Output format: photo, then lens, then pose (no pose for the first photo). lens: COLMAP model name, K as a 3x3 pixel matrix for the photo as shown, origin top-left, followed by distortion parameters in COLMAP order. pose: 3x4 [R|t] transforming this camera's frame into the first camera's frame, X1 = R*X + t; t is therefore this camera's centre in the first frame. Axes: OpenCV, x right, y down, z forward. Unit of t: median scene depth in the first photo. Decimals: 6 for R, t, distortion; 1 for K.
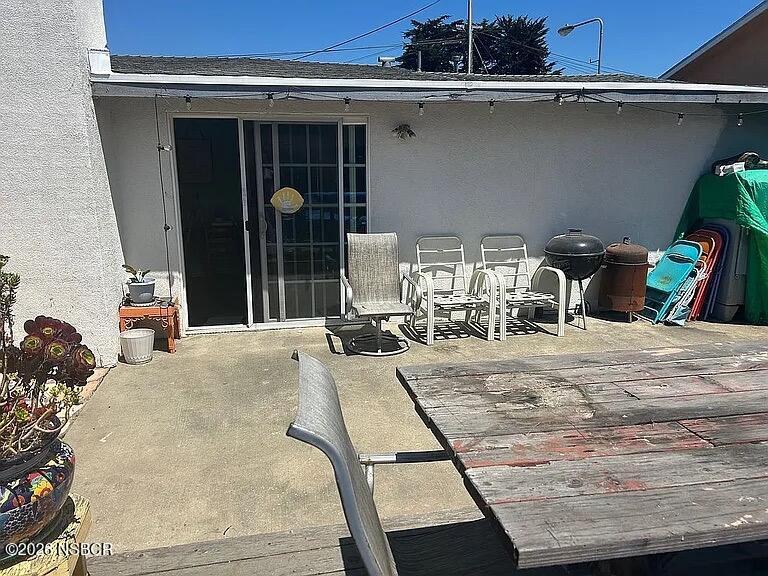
lens RADIAL K [[576.3, 0, 386.2], [0, 576.3, 288.1], [0, 0, 1]] dist [0.047791, -0.053012]
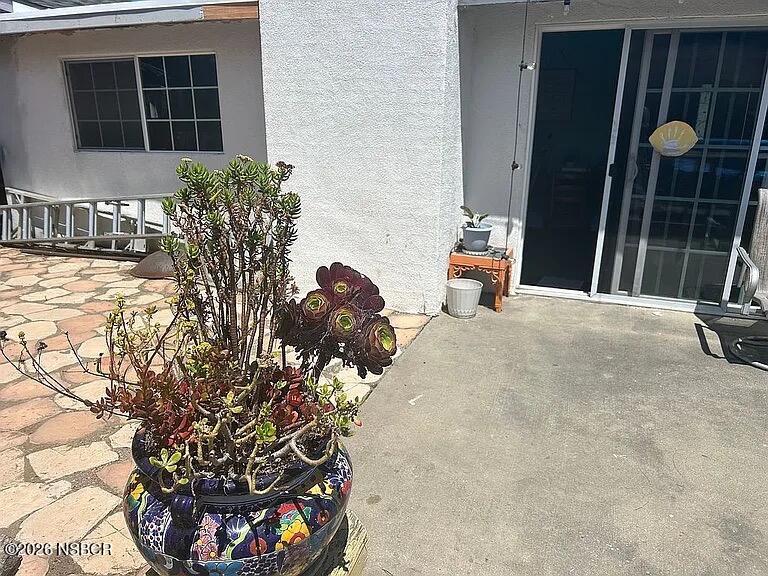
lens RADIAL K [[576.3, 0, 380.9], [0, 576.3, 287.9], [0, 0, 1]] dist [0.047791, -0.053012]
pose [[0.839795, 0.167969, -0.516267, -0.079178], [-0.125235, 0.985224, 0.116830, -0.003320], [0.528262, -0.033459, 0.848422, 0.182203]]
